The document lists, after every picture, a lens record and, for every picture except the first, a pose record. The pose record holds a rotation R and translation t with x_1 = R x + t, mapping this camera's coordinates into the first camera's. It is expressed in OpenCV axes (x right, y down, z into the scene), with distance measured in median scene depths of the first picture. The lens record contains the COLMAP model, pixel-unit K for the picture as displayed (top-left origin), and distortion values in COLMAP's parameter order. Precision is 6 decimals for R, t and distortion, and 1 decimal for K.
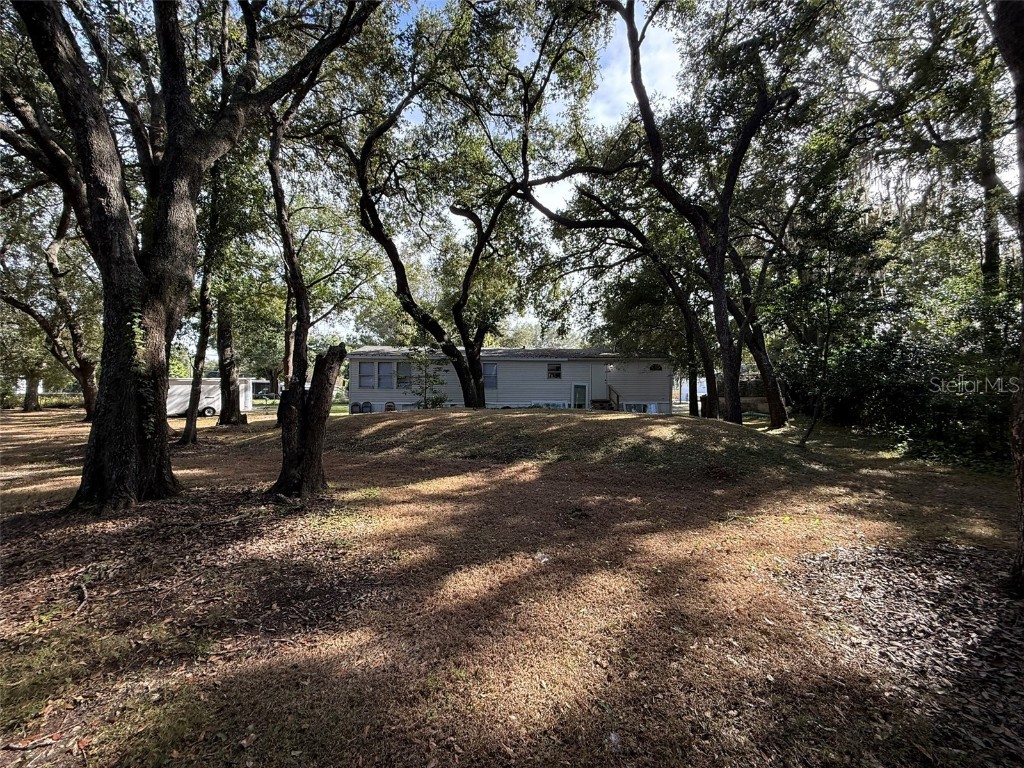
lens RADIAL K [[412.3, 0, 509.5], [0, 412.3, 386.5], [0, 0, 1]] dist [-0.001067, -0.000095]
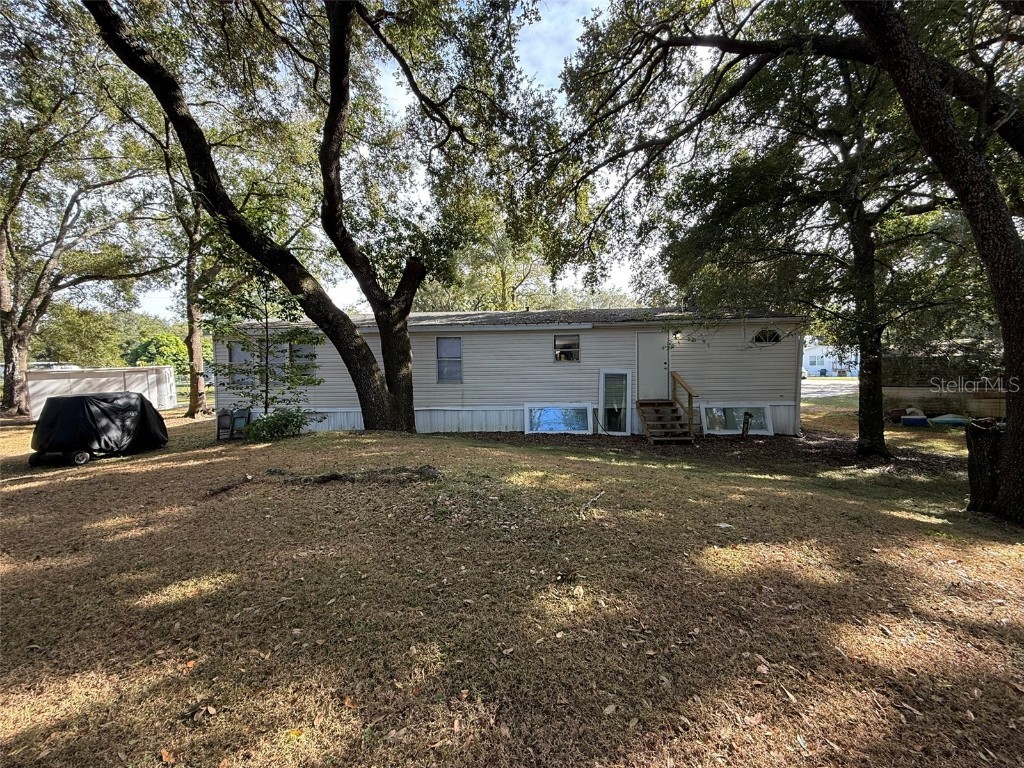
lens RADIAL K [[412.3, 0, 515.3], [0, 412.3, 385.3], [0, 0, 1]] dist [-0.001067, -0.000095]
pose [[0.991603, -0.013706, -0.128592, 0.101278], [0.022220, 0.997637, 0.065014, -0.023660], [0.127397, -0.067325, 0.989564, 0.417226]]
